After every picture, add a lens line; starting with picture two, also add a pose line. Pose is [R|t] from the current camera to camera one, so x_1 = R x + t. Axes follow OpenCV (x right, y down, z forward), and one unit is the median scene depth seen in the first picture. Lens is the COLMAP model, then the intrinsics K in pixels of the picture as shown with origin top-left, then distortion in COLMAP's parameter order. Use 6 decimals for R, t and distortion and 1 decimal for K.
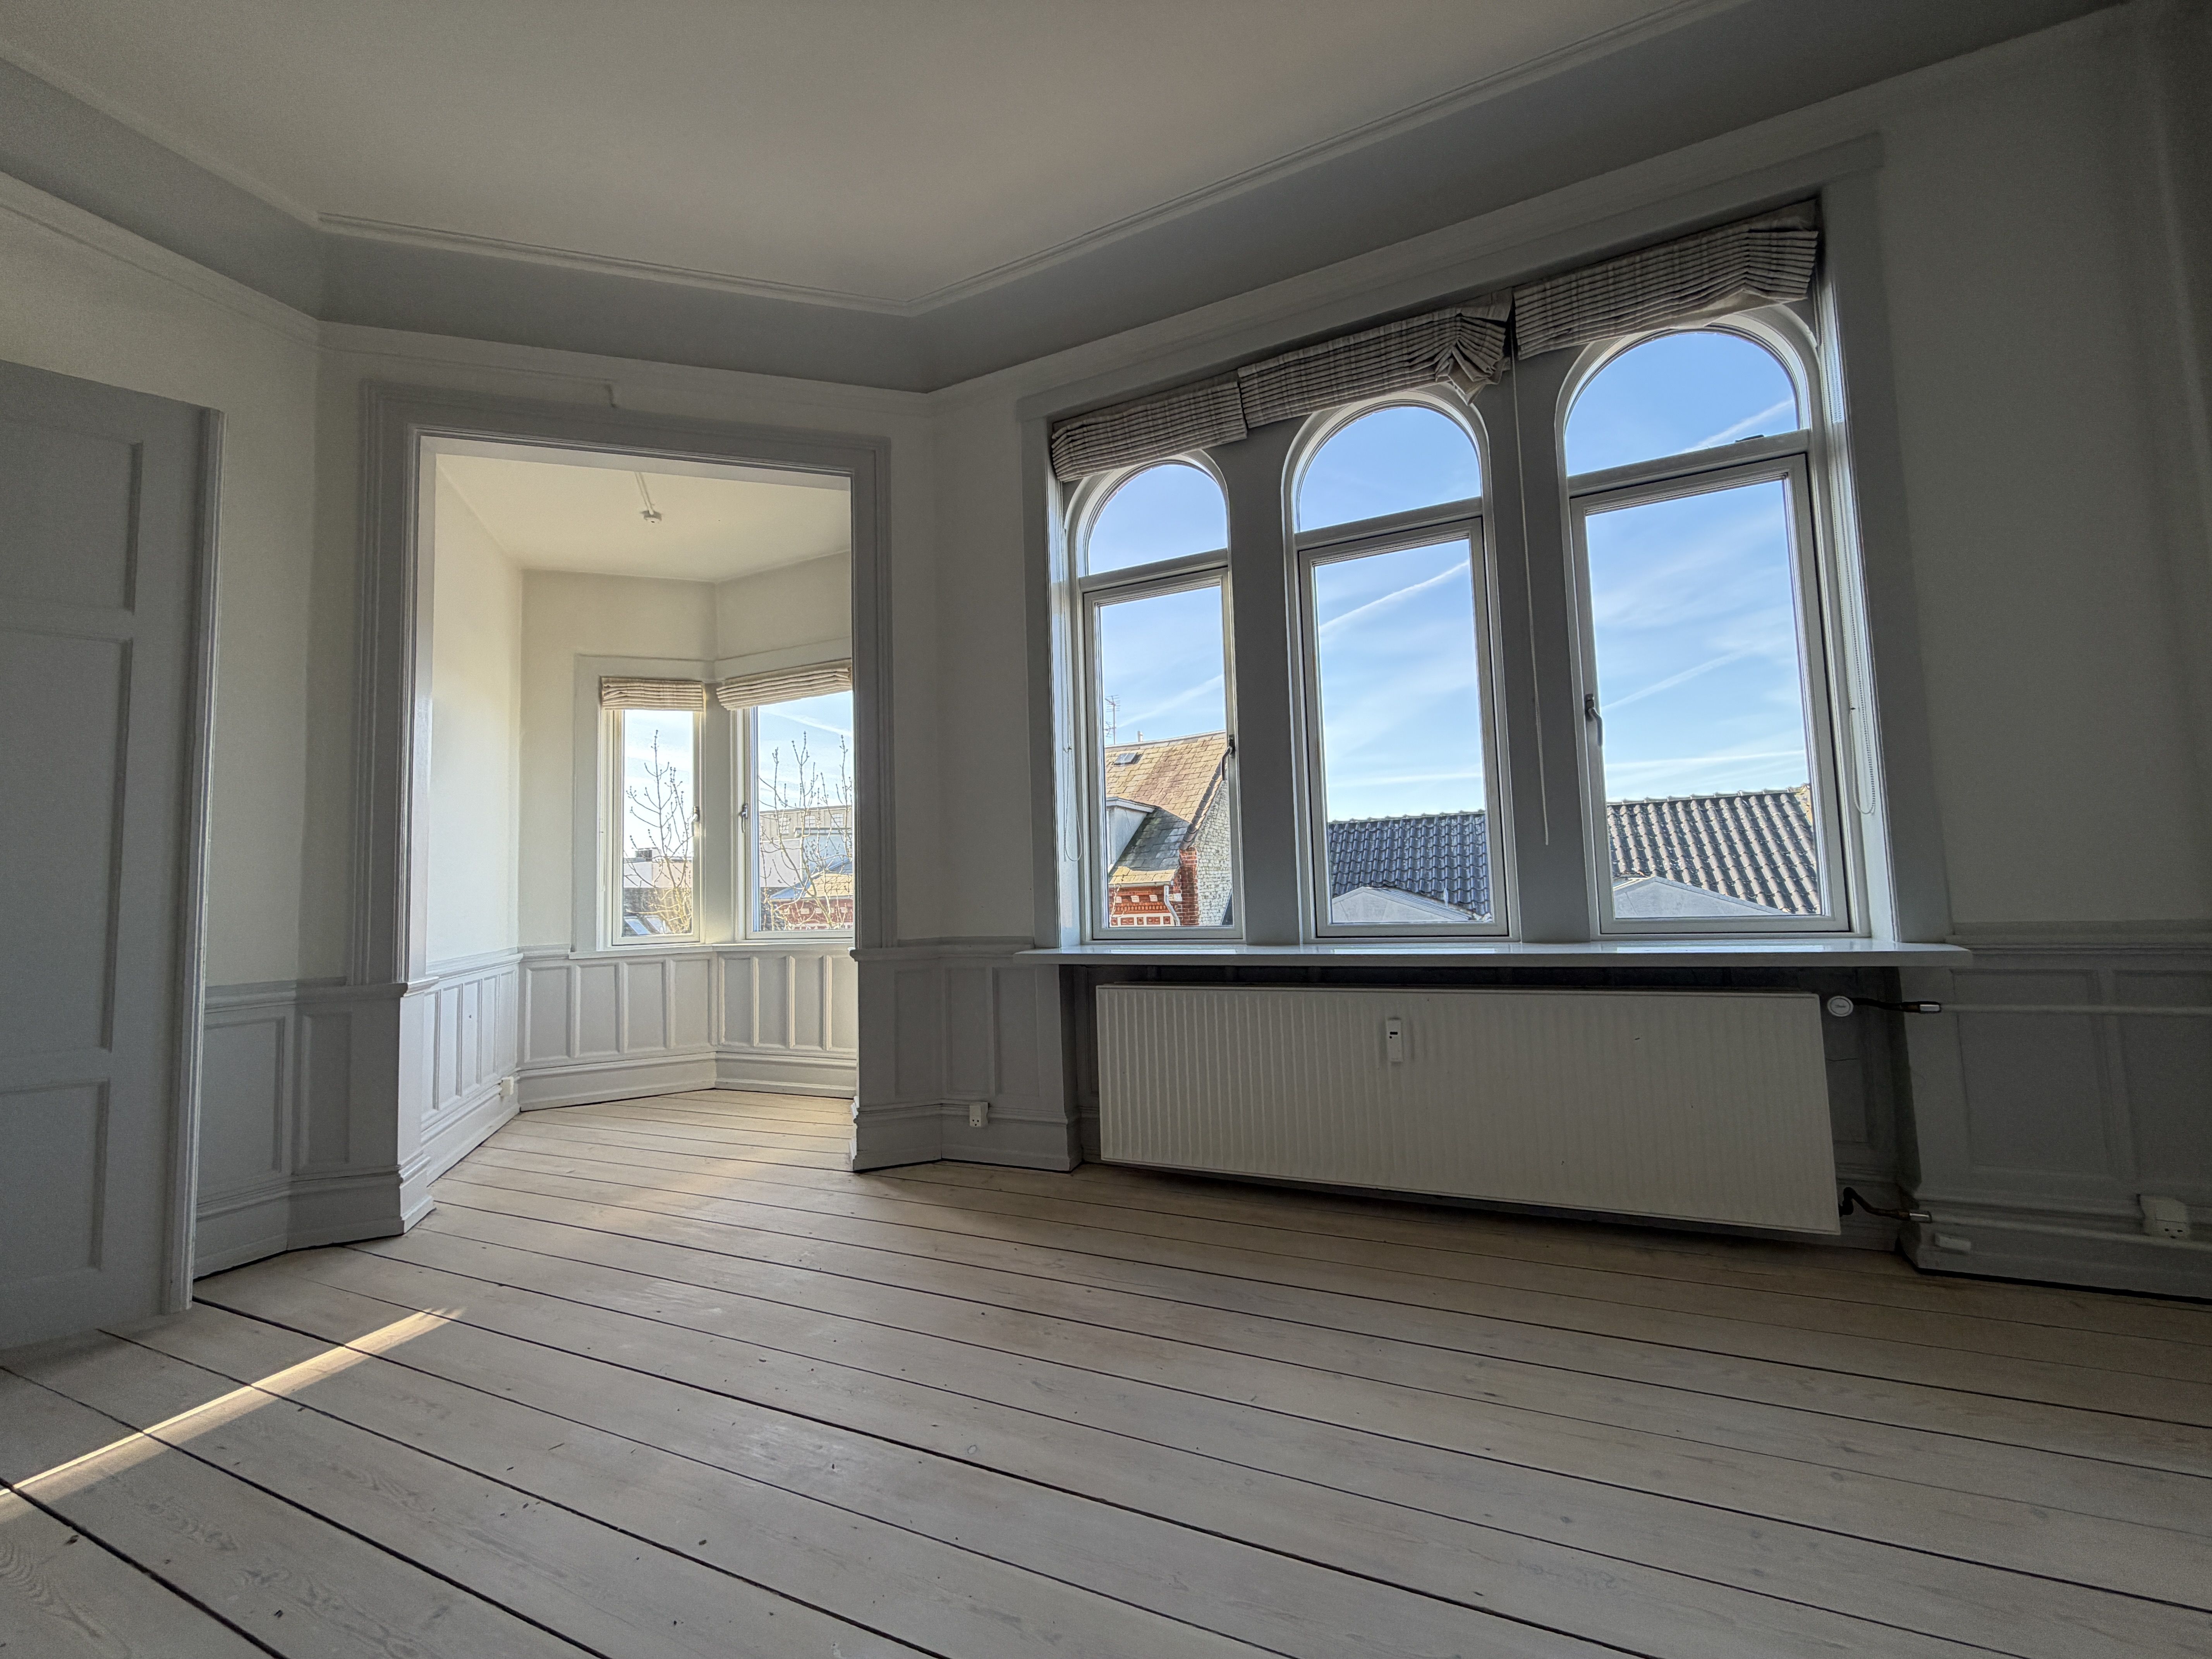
lens RADIAL K [[882.0, 0, 1107.6], [0, 882.0, 834.1], [0, 0, 1]] dist [-0.002088, 0.001449]
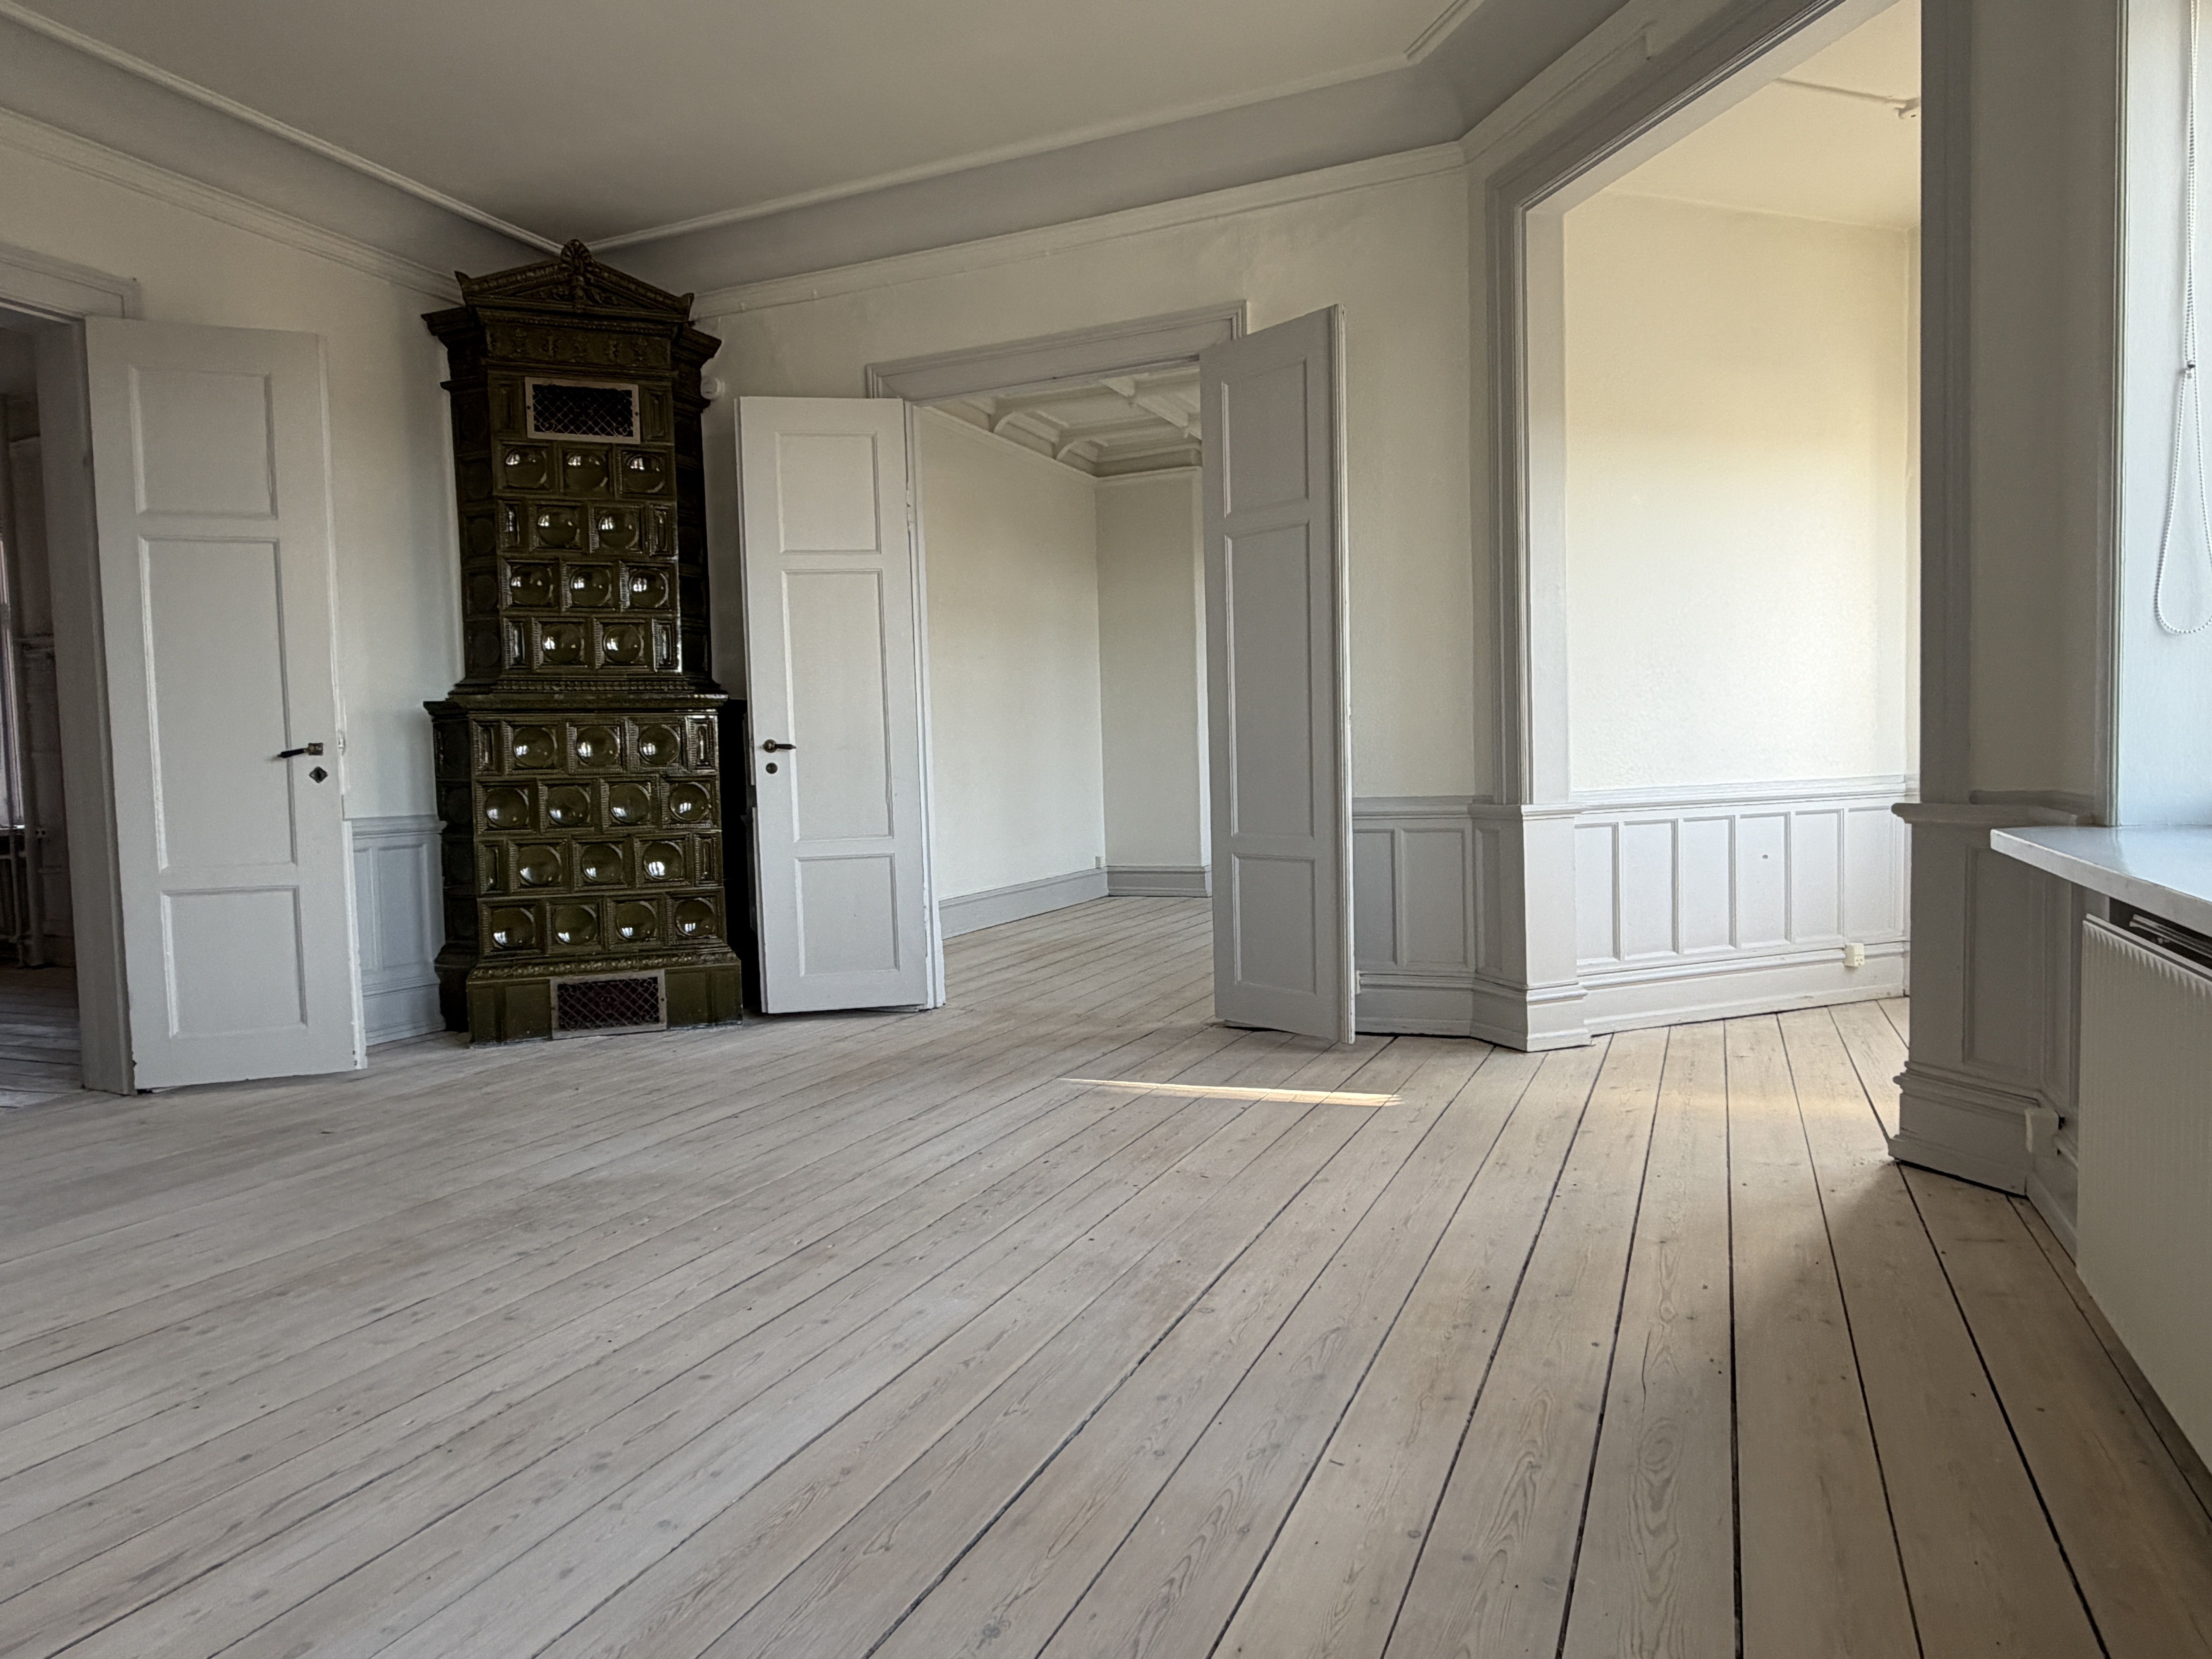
lens RADIAL K [[1377.3, 0, 1110.7], [0, 1377.3, 835.0], [0, 0, 1]] dist [0.005410, -0.000299]
pose [[0.022892, 0.087345, -0.995915, 0.679593], [0.096337, 0.991348, 0.089159, 0.017955], [0.995085, -0.097984, 0.014280, 0.481512]]
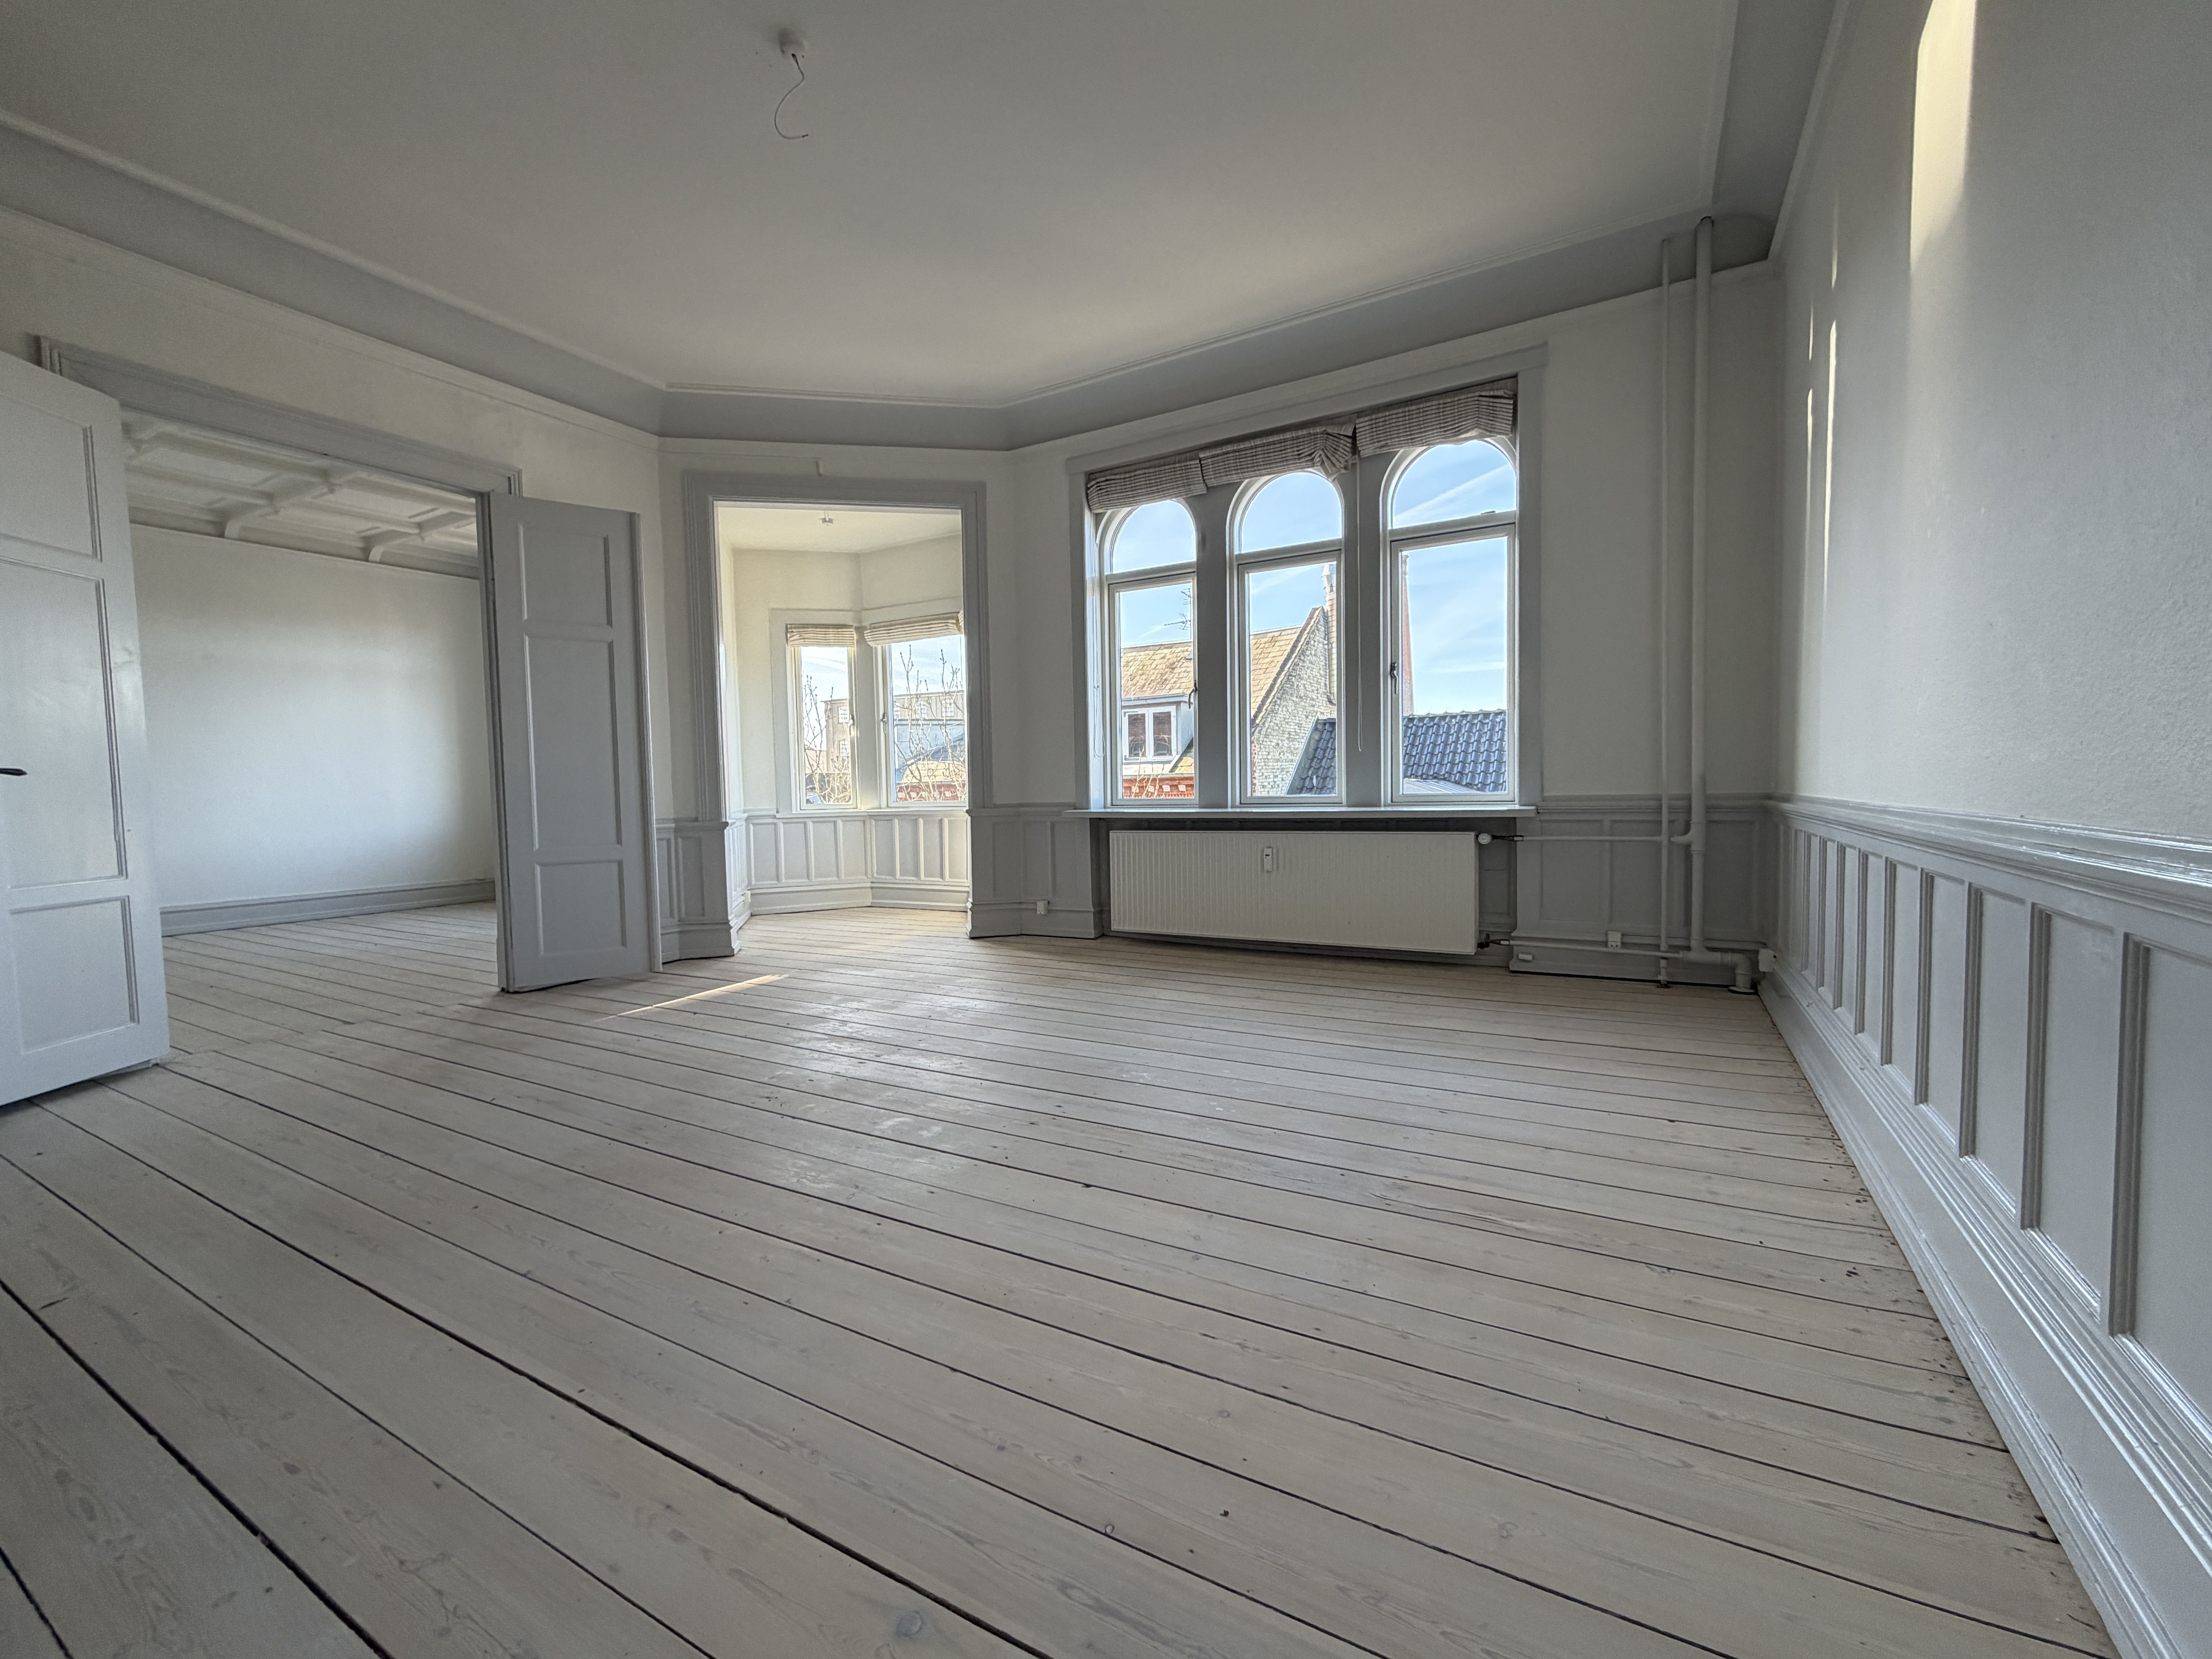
lens RADIAL K [[882.0, 0, 1108.7], [0, 882.0, 828.6], [0, 0, 1]] dist [-0.002088, 0.001449]
pose [[0.996024, 0.016660, -0.087510, 0.131833], [-0.006203, 0.992942, 0.118435, -0.032892], [0.088865, -0.117421, 0.989098, -0.672167]]
